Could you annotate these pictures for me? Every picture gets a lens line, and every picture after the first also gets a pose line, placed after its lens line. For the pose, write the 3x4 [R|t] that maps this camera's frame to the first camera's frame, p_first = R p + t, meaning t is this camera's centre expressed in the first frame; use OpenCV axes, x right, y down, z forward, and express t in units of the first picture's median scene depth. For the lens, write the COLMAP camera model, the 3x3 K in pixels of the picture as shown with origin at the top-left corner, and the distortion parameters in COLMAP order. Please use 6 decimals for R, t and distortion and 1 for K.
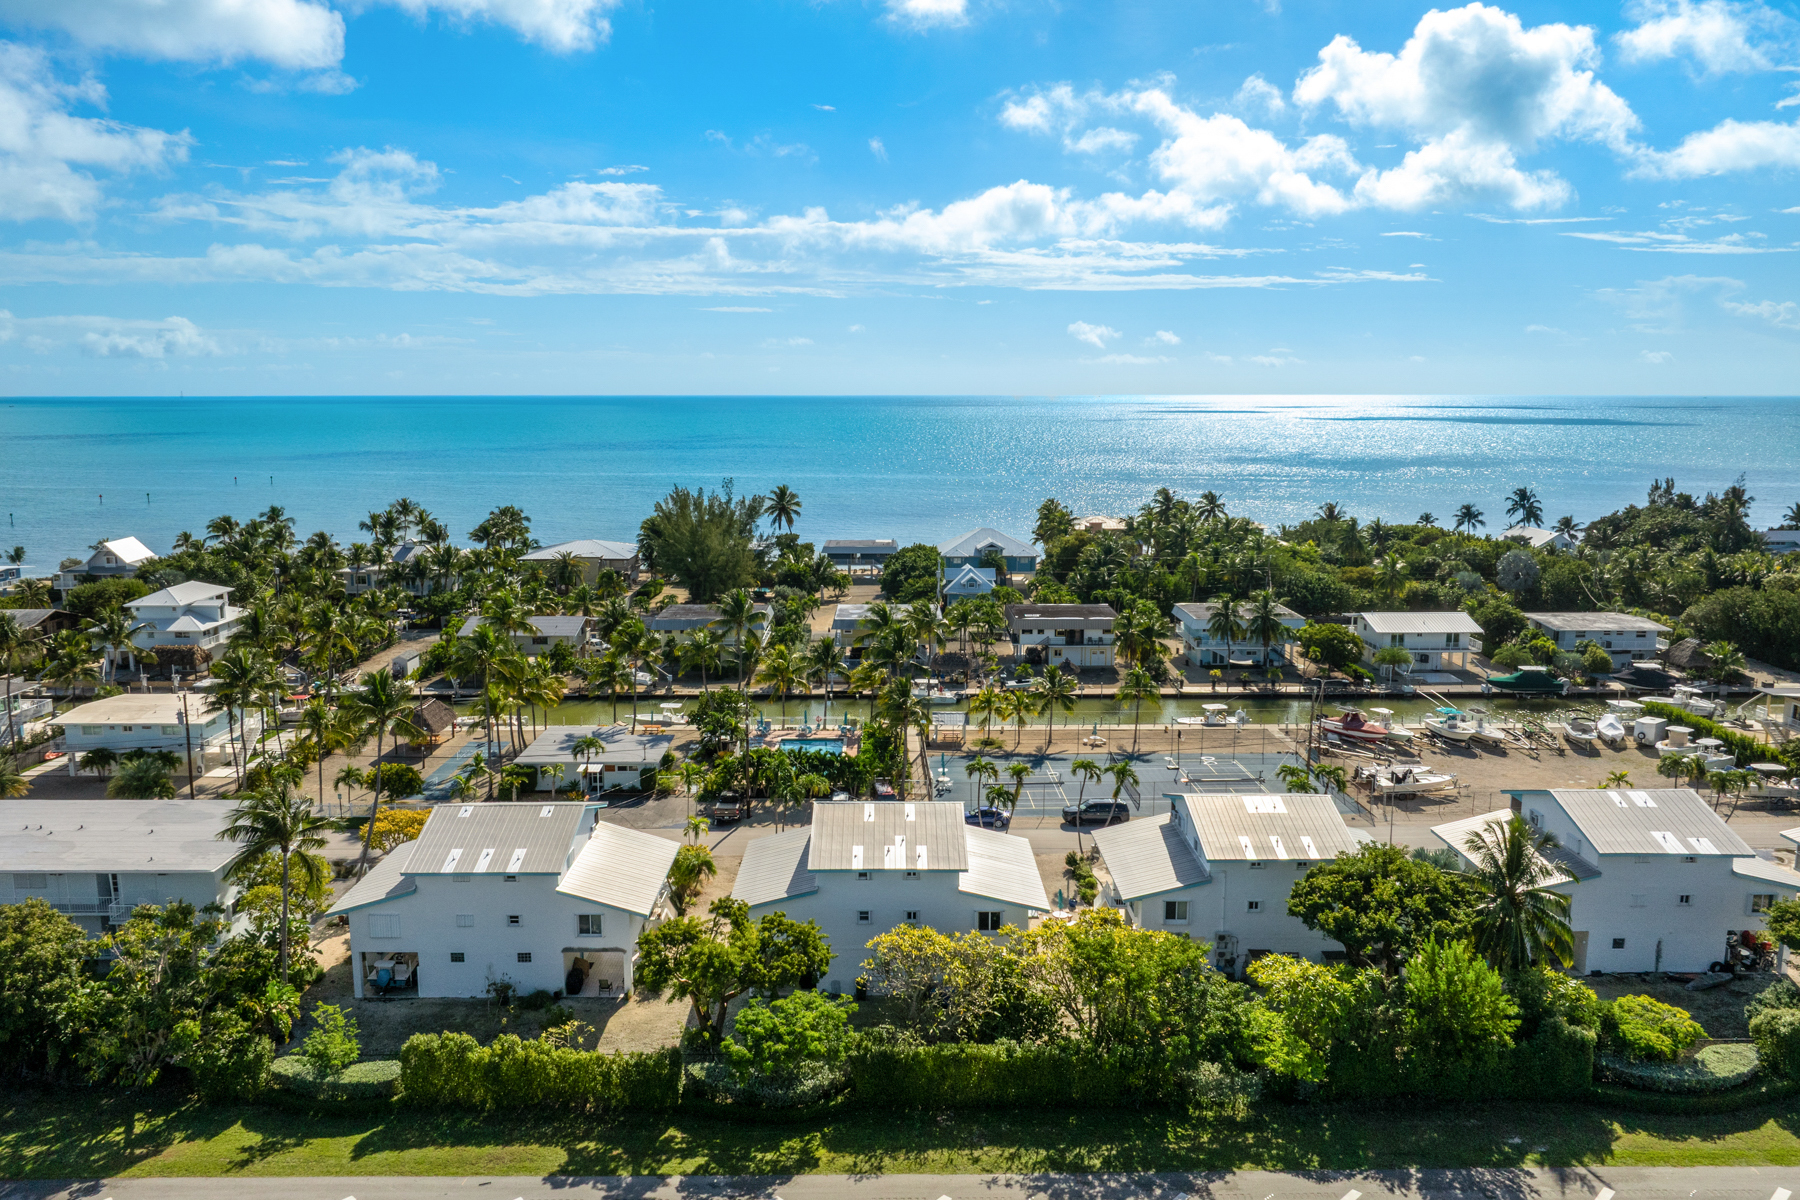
lens RADIAL K [[1261.3, 0, 900.0], [0, 1261.3, 600.0], [0, 0, 1]] dist [-0.008192, 0.000695]
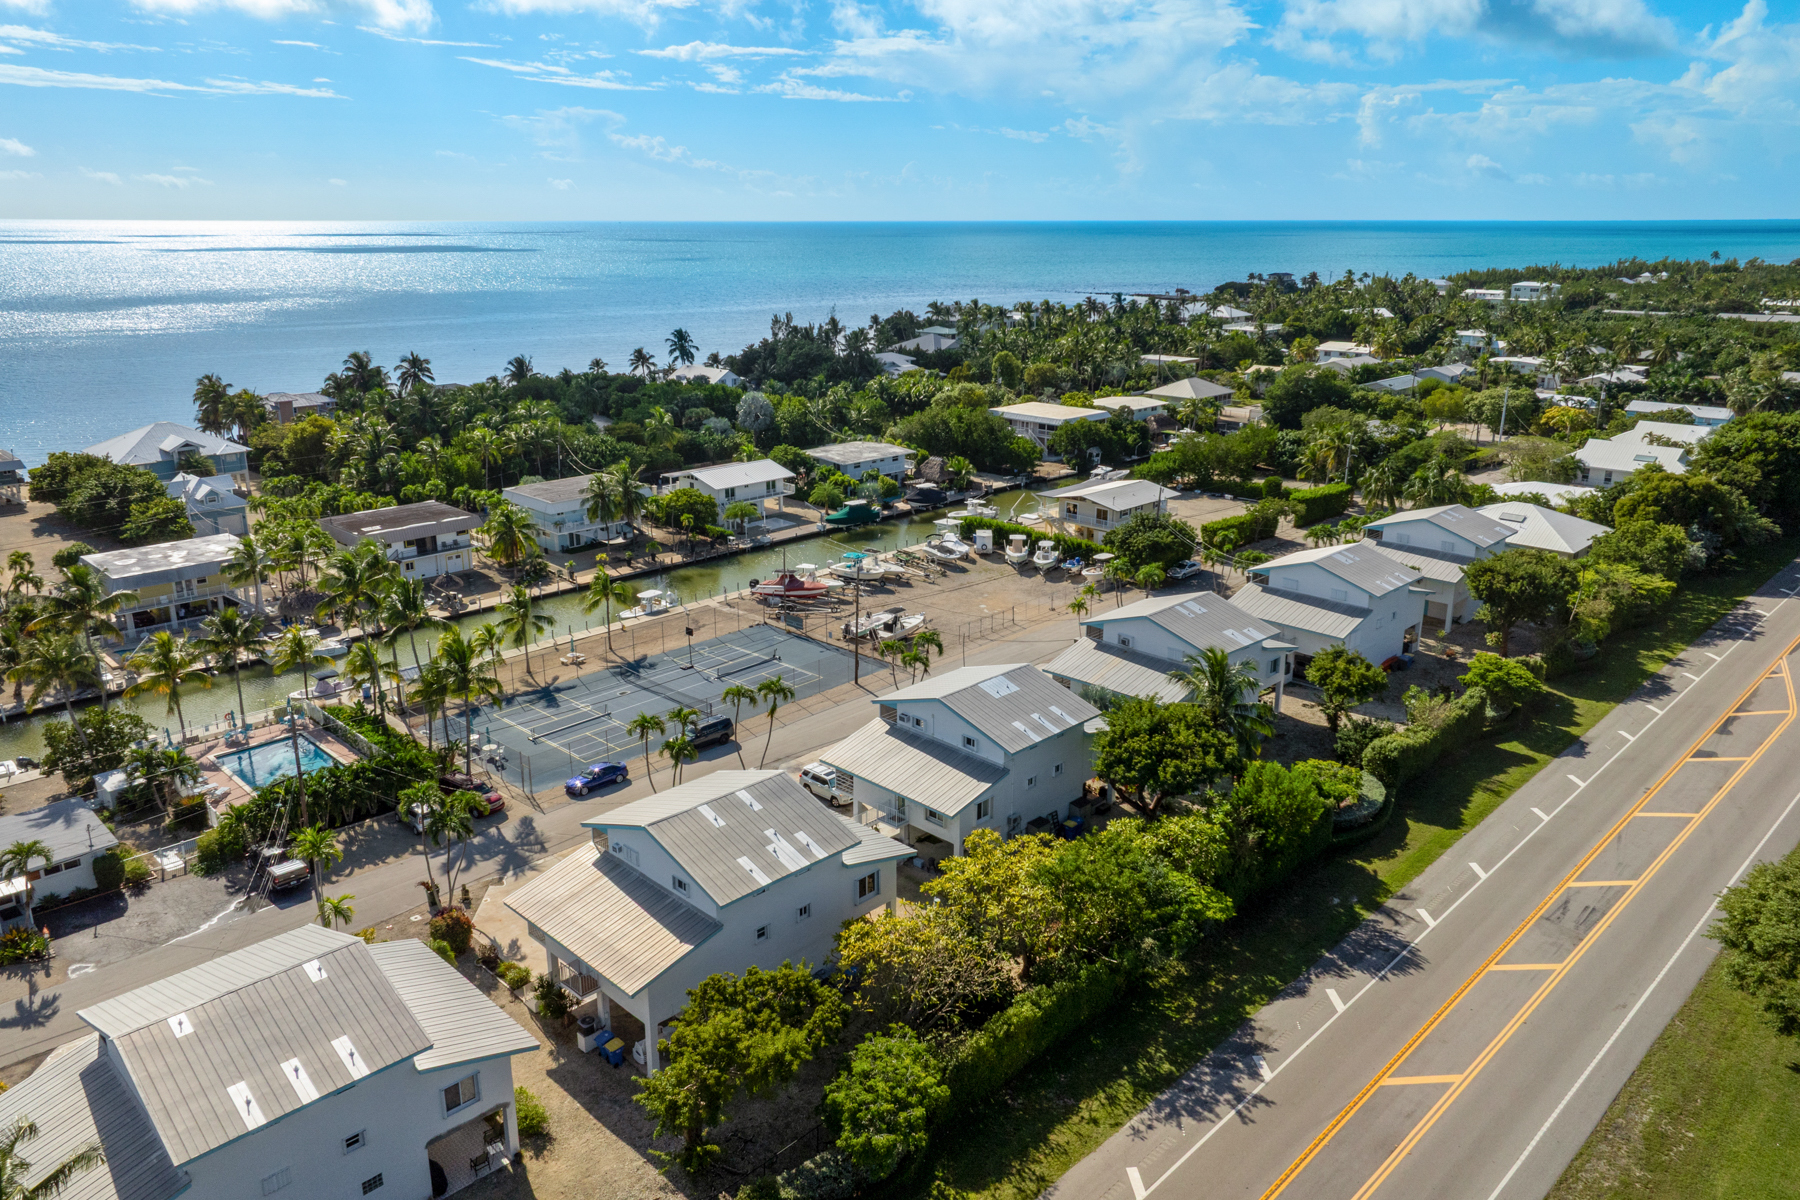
lens RADIAL K [[1249.6, 0, 901.3], [0, 1249.6, 568.7], [0, 0, 1]] dist [0.003757, -0.002376]
pose [[0.709939, -0.189943, 0.678165, -0.224194], [0.113604, 0.981219, 0.155897, -0.053606], [-0.695040, -0.033635, 0.718184, 0.147352]]
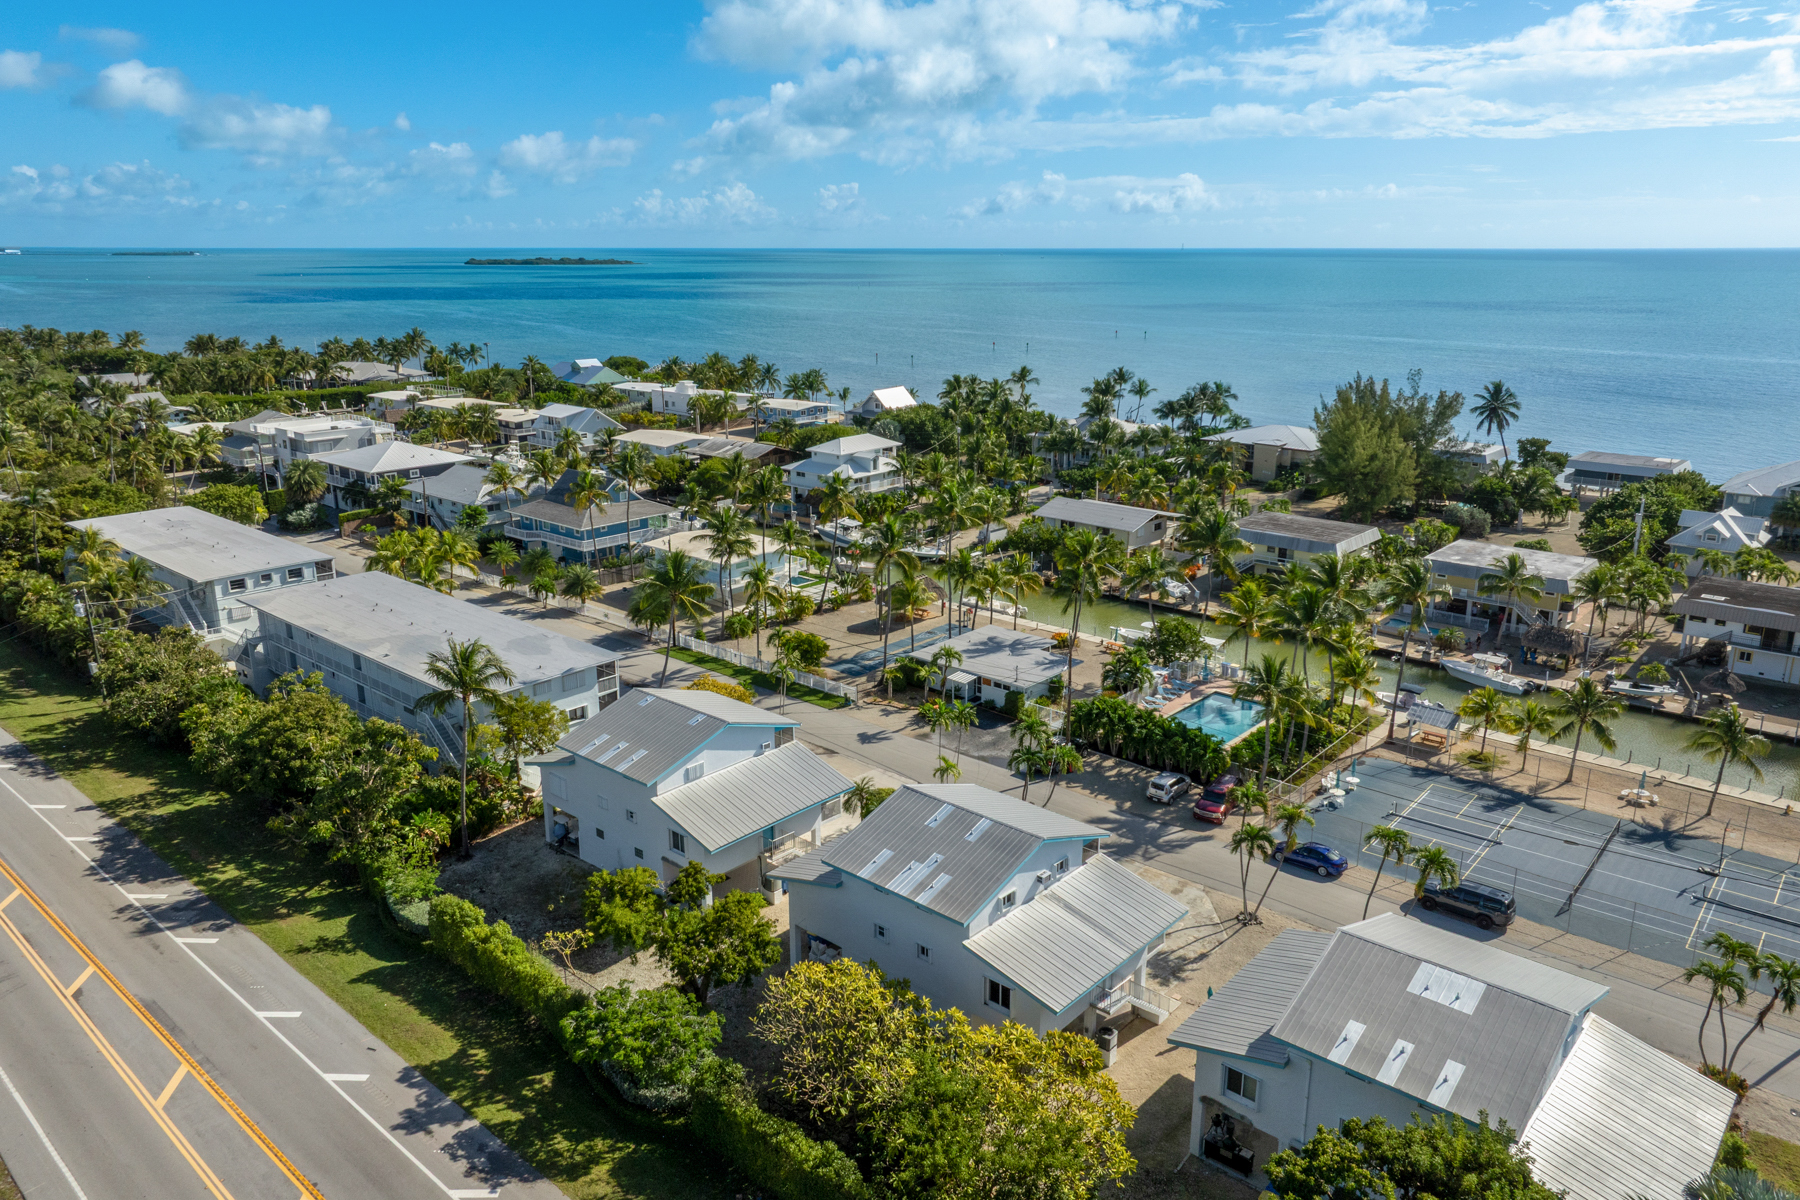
lens RADIAL K [[1249.6, 0, 901.3], [0, 1249.6, 568.7], [0, 0, 1]] dist [0.003757, -0.002376]
pose [[0.745264, 0.167811, -0.645307, 0.220671], [-0.108824, 0.985447, 0.130583, -0.047099], [0.657829, -0.027094, 0.752680, 0.171611]]
